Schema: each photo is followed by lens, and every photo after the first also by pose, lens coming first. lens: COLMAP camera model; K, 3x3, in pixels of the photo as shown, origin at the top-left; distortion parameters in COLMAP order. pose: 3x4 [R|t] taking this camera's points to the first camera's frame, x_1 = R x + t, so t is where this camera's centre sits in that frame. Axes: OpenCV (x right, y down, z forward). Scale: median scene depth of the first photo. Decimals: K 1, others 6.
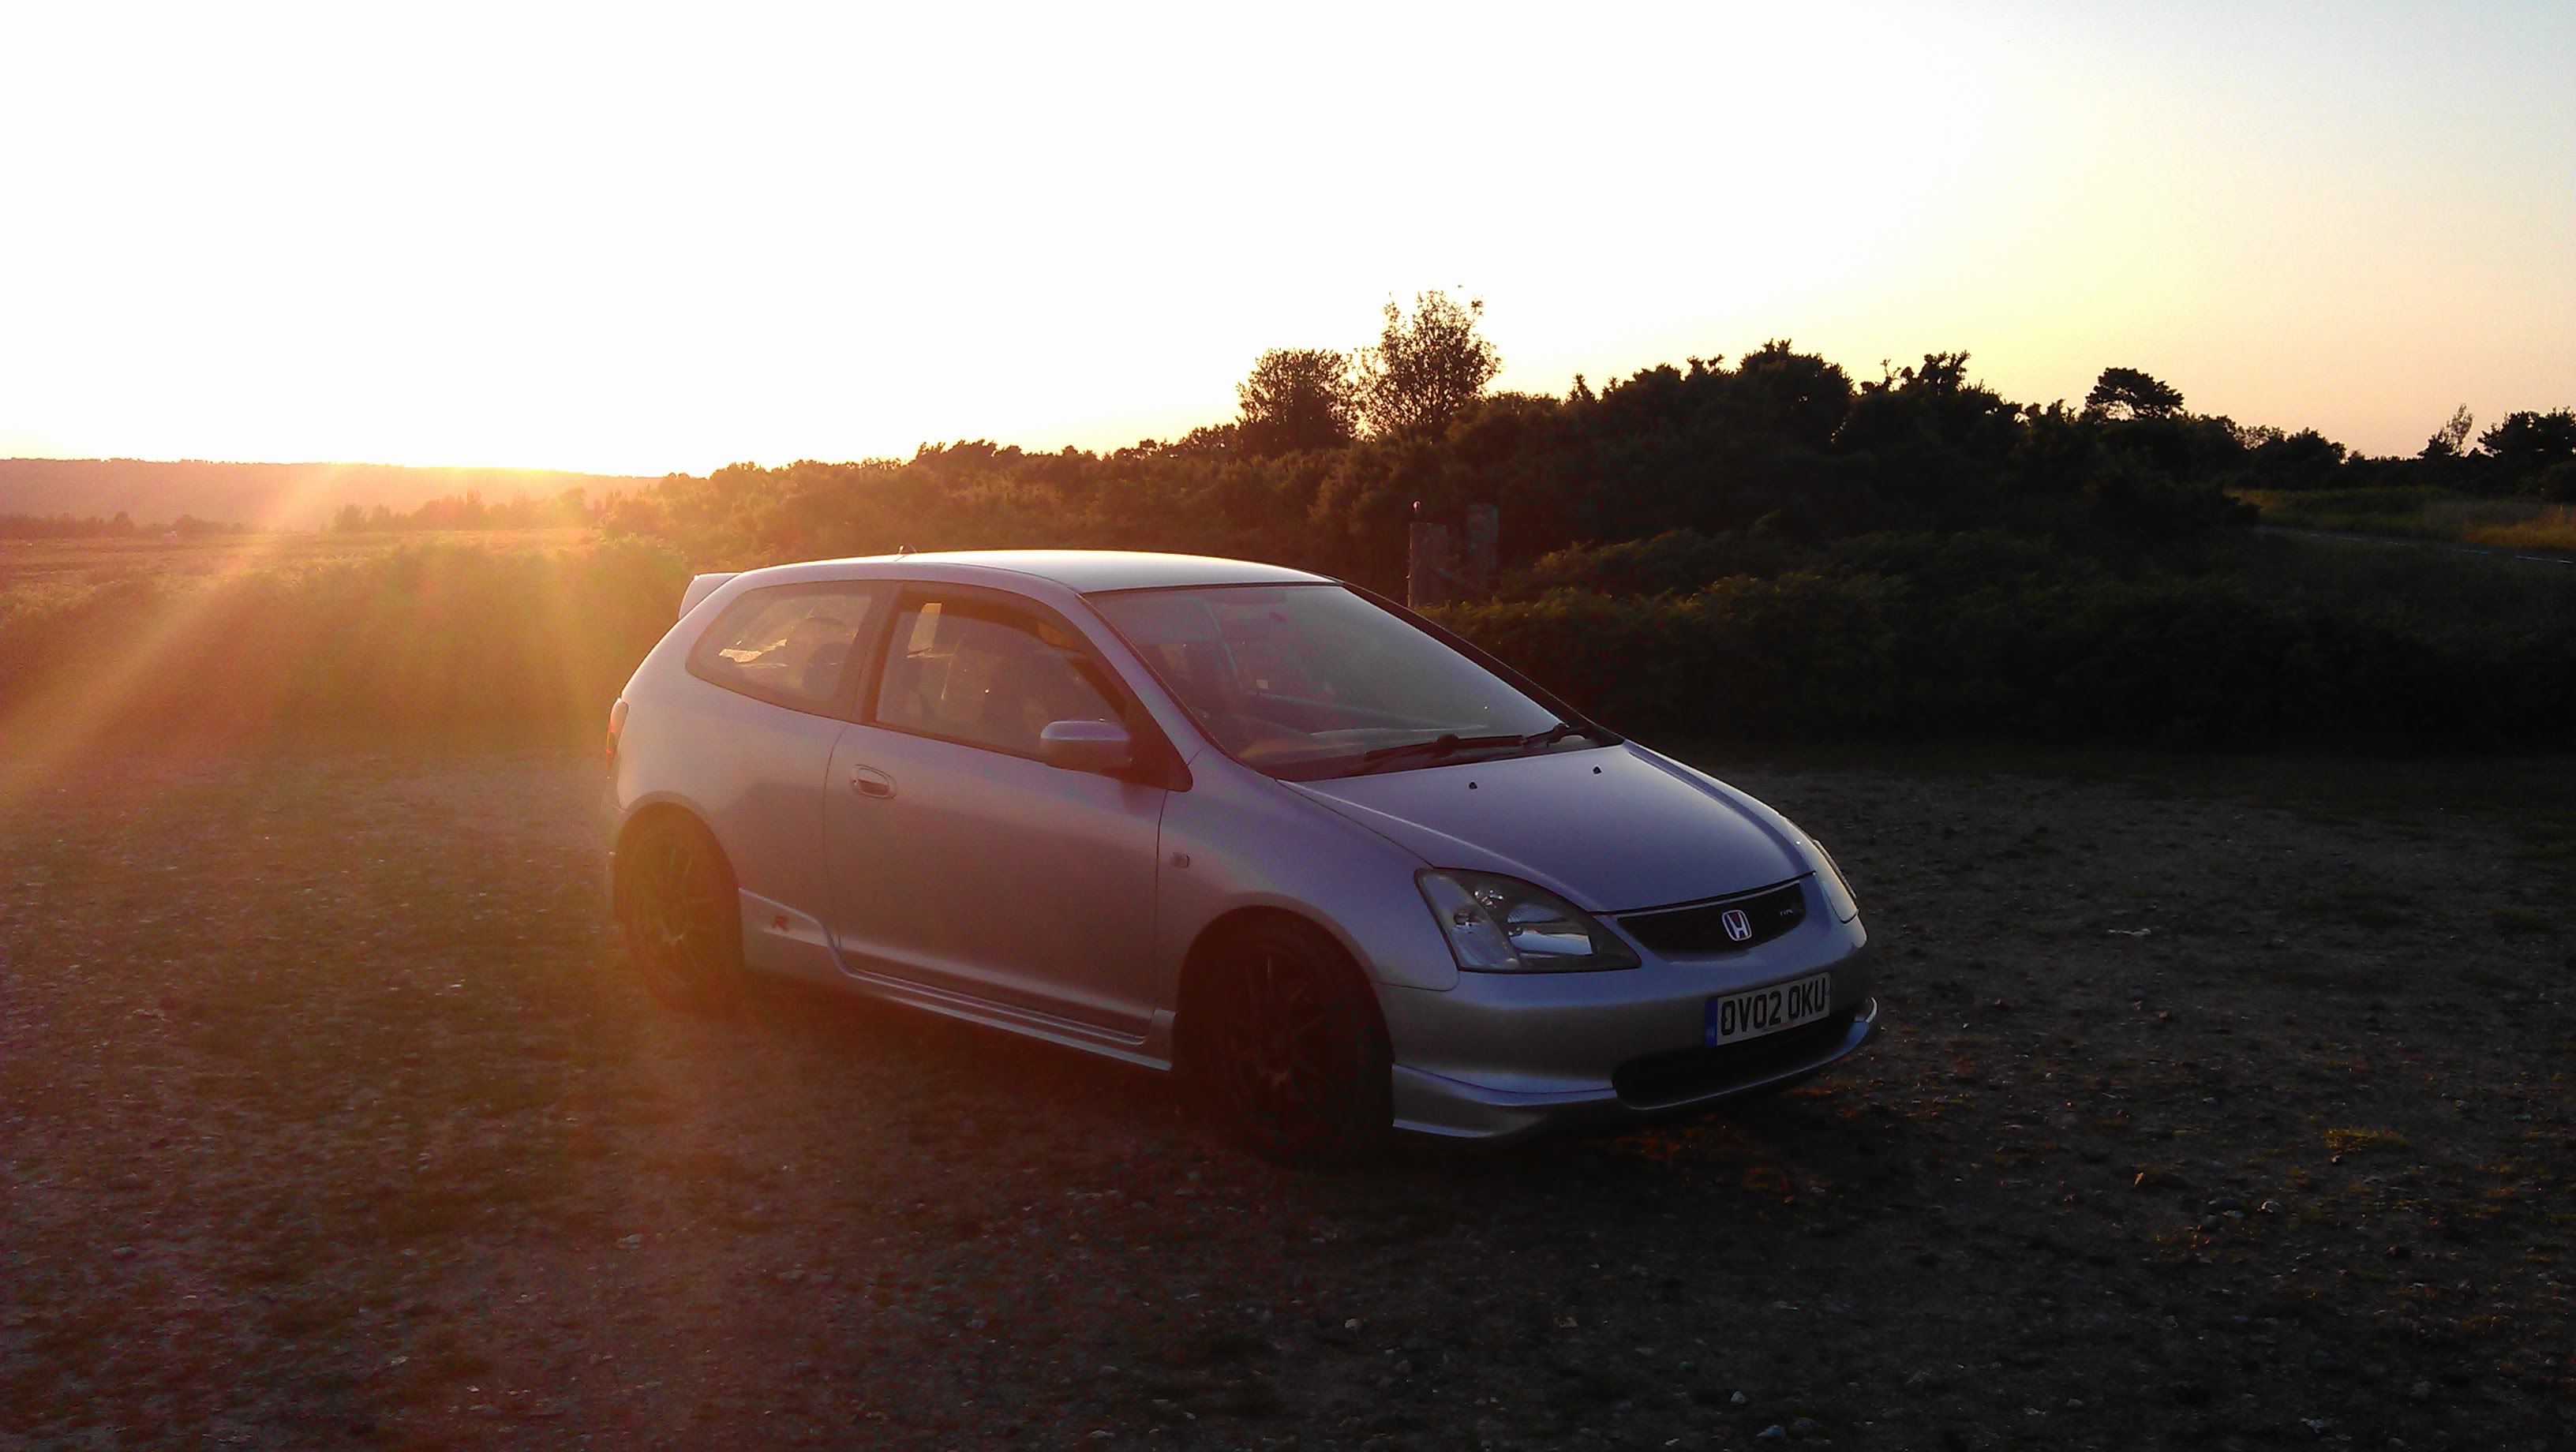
lens RADIAL K [[2409.5, 0, 1288.0], [0, 2409.5, 726.0], [0, 0, 1]] dist [-0.001983, -0.000878]
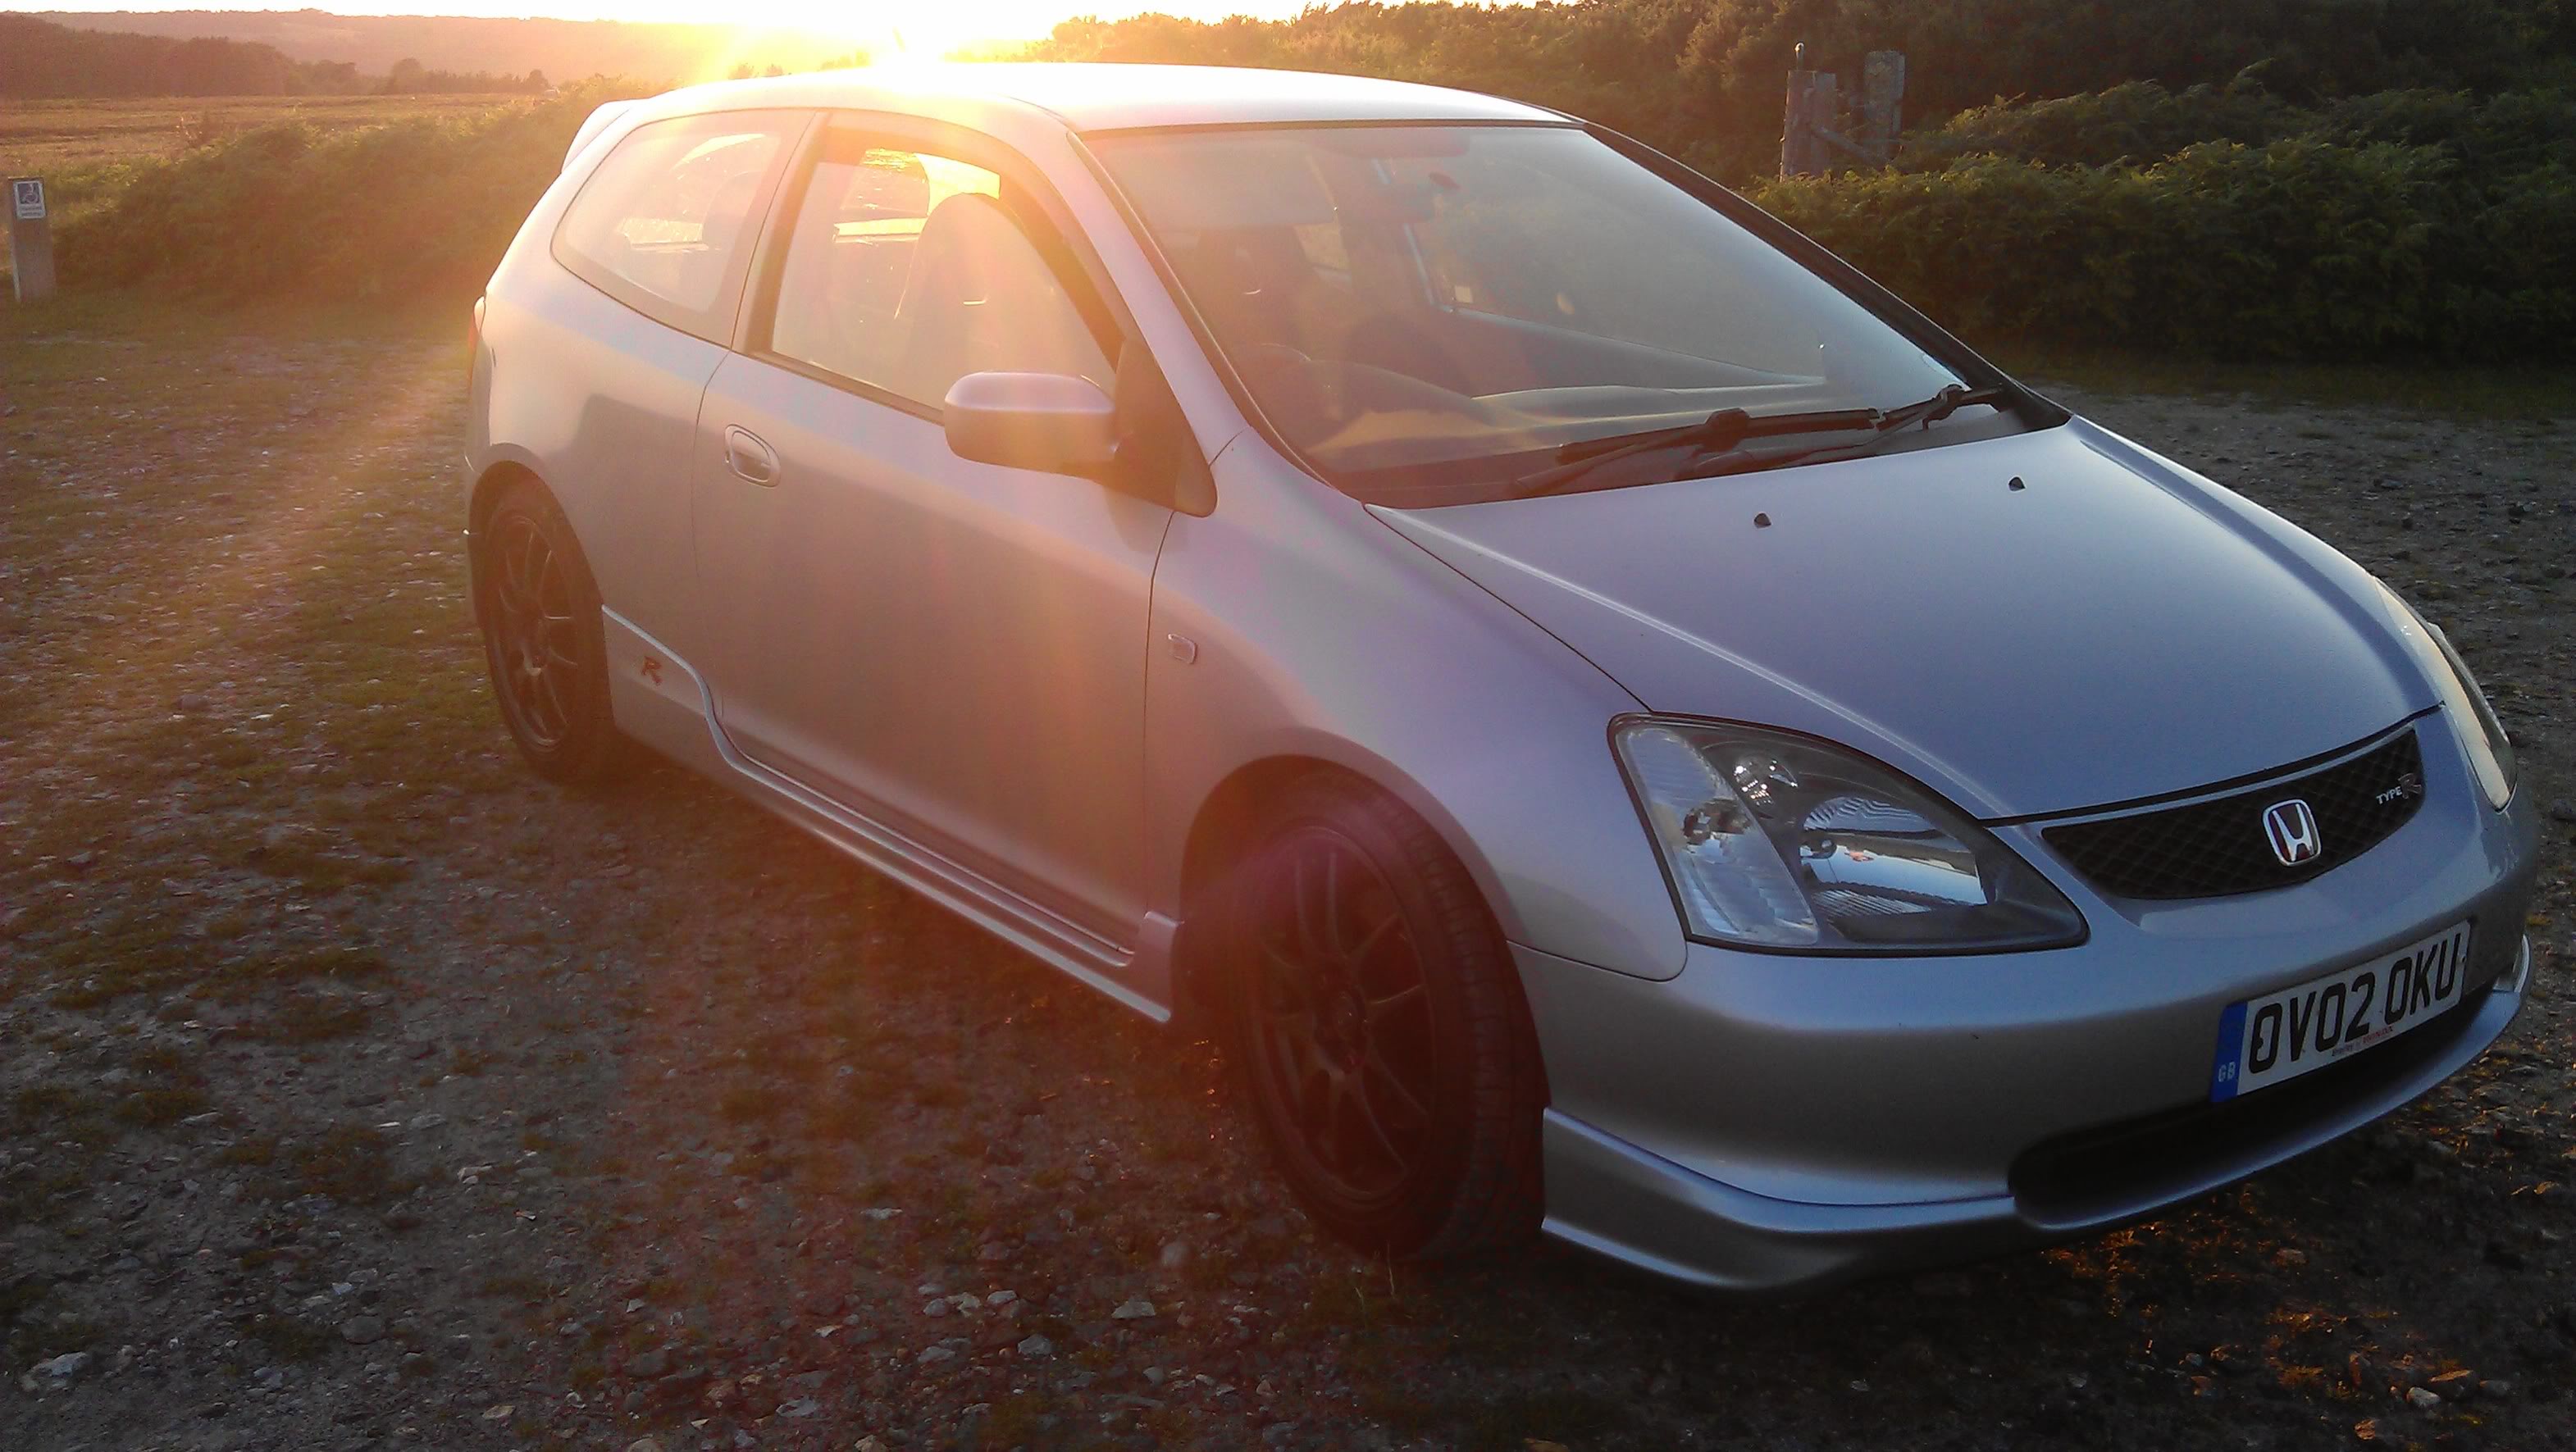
lens RADIAL K [[2532.3, 0, 1234.5], [0, 2532.3, 721.6], [0, 0, 1]] dist [0.114789, -0.392926]
pose [[0.986363, 0.046451, -0.157894, 0.052935], [-0.020479, 0.986530, 0.162294, -0.018329], [0.163306, -0.156848, 0.974028, 0.444219]]
